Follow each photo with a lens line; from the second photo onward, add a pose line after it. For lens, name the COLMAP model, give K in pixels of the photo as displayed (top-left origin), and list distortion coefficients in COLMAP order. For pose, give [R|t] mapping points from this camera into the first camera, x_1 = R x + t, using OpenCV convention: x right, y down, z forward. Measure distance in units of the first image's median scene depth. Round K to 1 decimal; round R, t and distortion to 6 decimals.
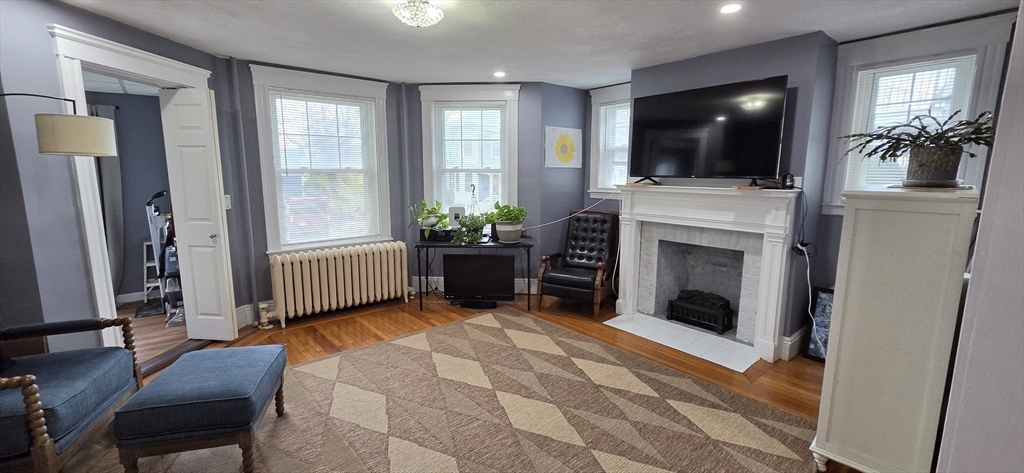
lens RADIAL K [[422.6, 0, 513.8], [0, 422.6, 233.7], [0, 0, 1]] dist [0.011263, 0.000498]
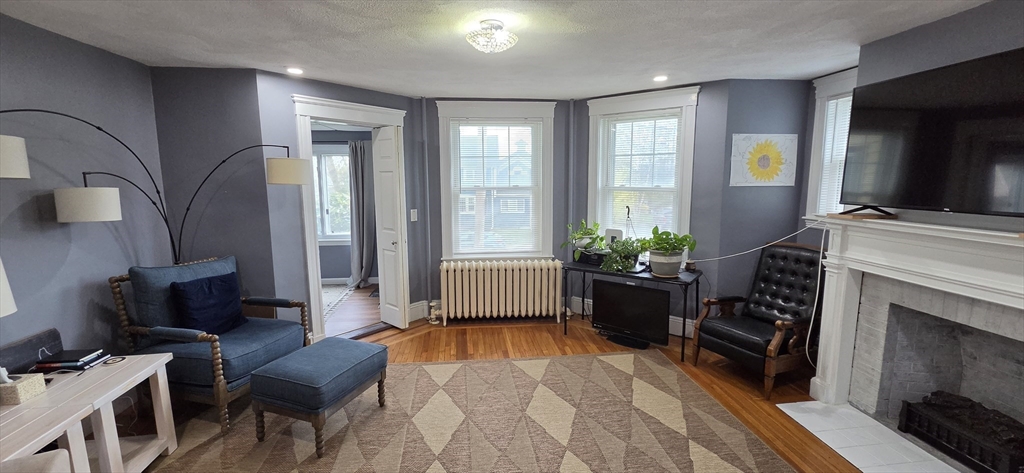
lens RADIAL K [[422.6, 0, 513.8], [0, 422.6, 233.7], [0, 0, 1]] dist [0.011263, 0.000498]
pose [[0.824213, 0.071455, -0.561754, 0.228757], [-0.079383, 0.996791, 0.010319, -0.051737], [0.560689, 0.036089, 0.827240, 0.140320]]
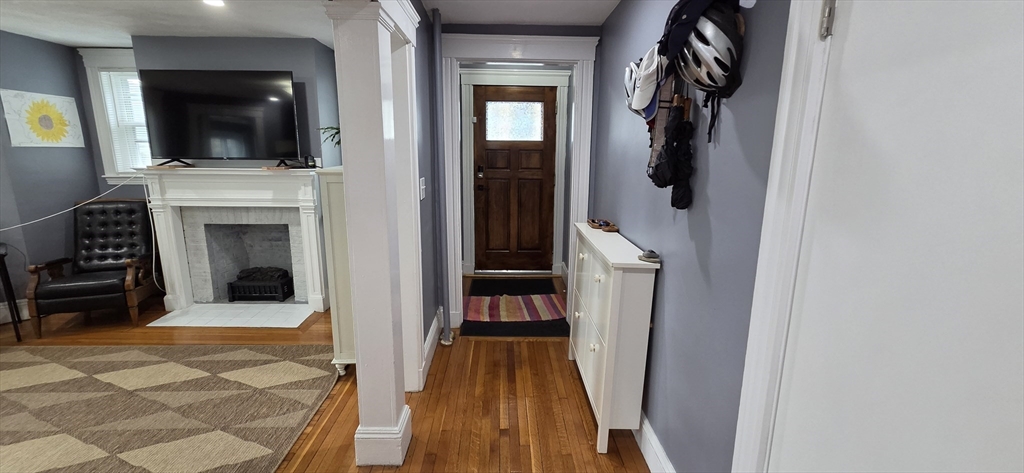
lens RADIAL K [[420.8, 0, 512.0], [0, 420.8, 236.5], [0, 0, 1]] dist [0.009226, -0.003054]
pose [[0.638162, -0.153727, 0.754398, 0.060137], [0.109423, 0.988026, 0.108772, 0.014172], [-0.762086, 0.013135, 0.647342, -0.157364]]
